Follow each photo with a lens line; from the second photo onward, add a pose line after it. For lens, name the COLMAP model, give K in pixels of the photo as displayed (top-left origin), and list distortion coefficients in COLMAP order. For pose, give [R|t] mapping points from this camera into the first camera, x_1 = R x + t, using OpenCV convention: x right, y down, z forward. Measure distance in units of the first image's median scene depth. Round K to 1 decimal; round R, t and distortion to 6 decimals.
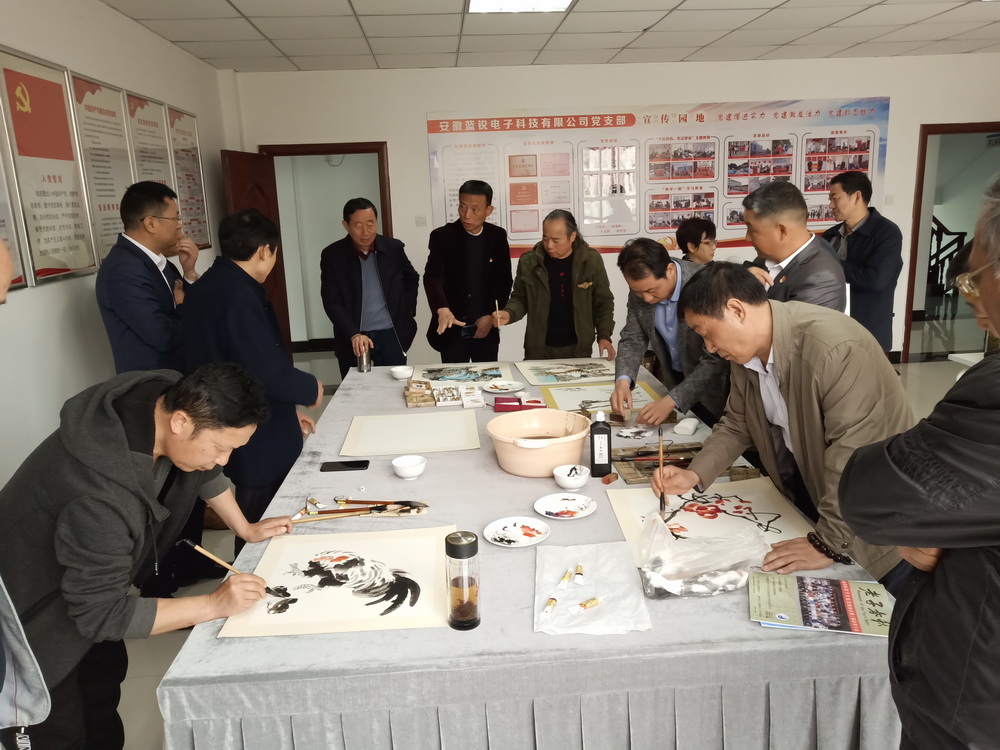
lens RADIAL K [[771.2, 0, 500.7], [0, 771.2, 375.6], [0, 0, 1]] dist [-0.005017, 0.027883]
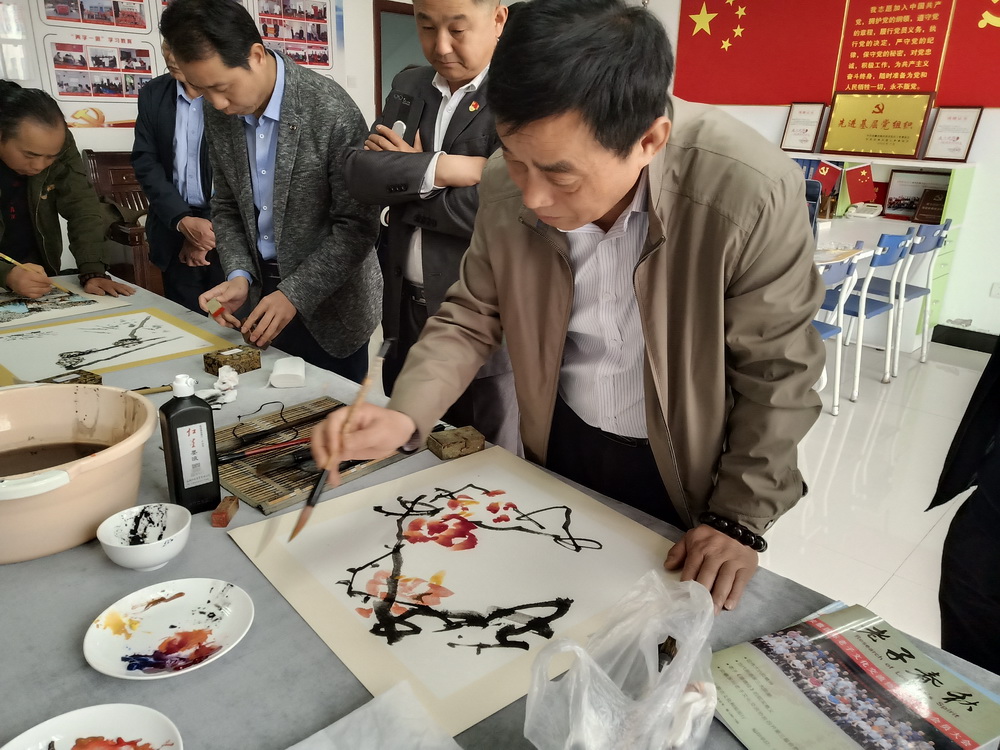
lens RADIAL K [[771.2, 0, 507.3], [0, 771.2, 375.7], [0, 0, 1]] dist [-0.005017, 0.027883]
pose [[0.738099, -0.165059, 0.654191, -0.009917], [0.094193, 0.985327, 0.142335, 0.000035], [-0.668086, -0.043437, 0.742816, 0.201335]]
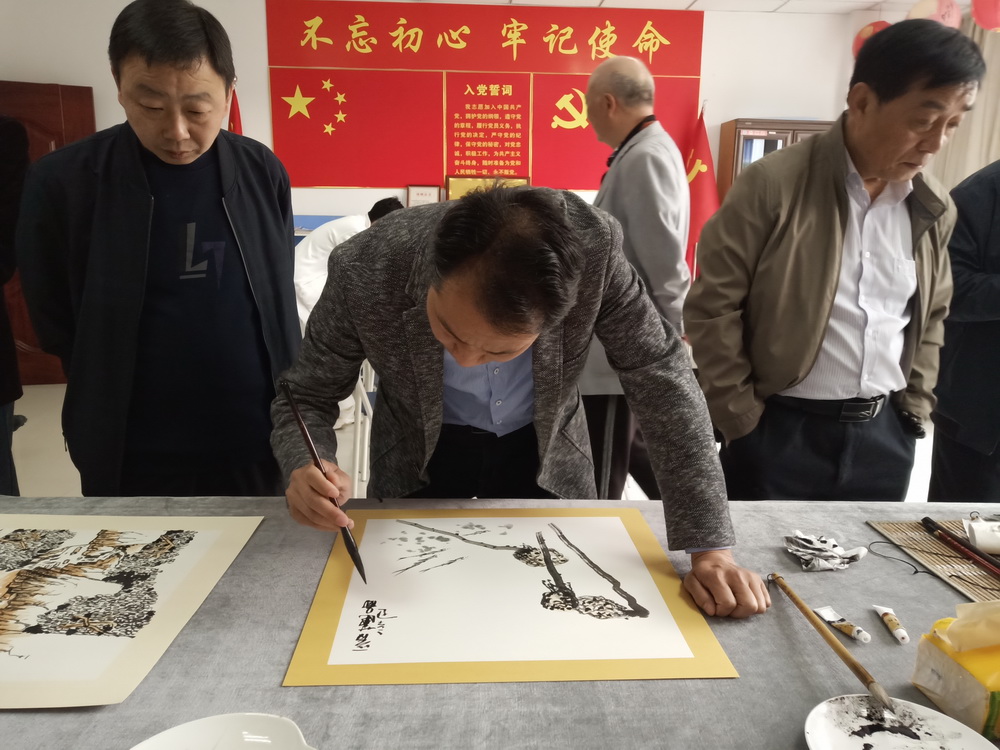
lens RADIAL K [[771.2, 0, 503.5], [0, 771.2, 378.8], [0, 0, 1]] dist [-0.005017, 0.027883]
pose [[0.014400, -0.177823, 0.983957, -0.077970], [0.209972, 0.962655, 0.170900, -0.047452], [-0.977601, 0.204143, 0.051200, 0.463391]]
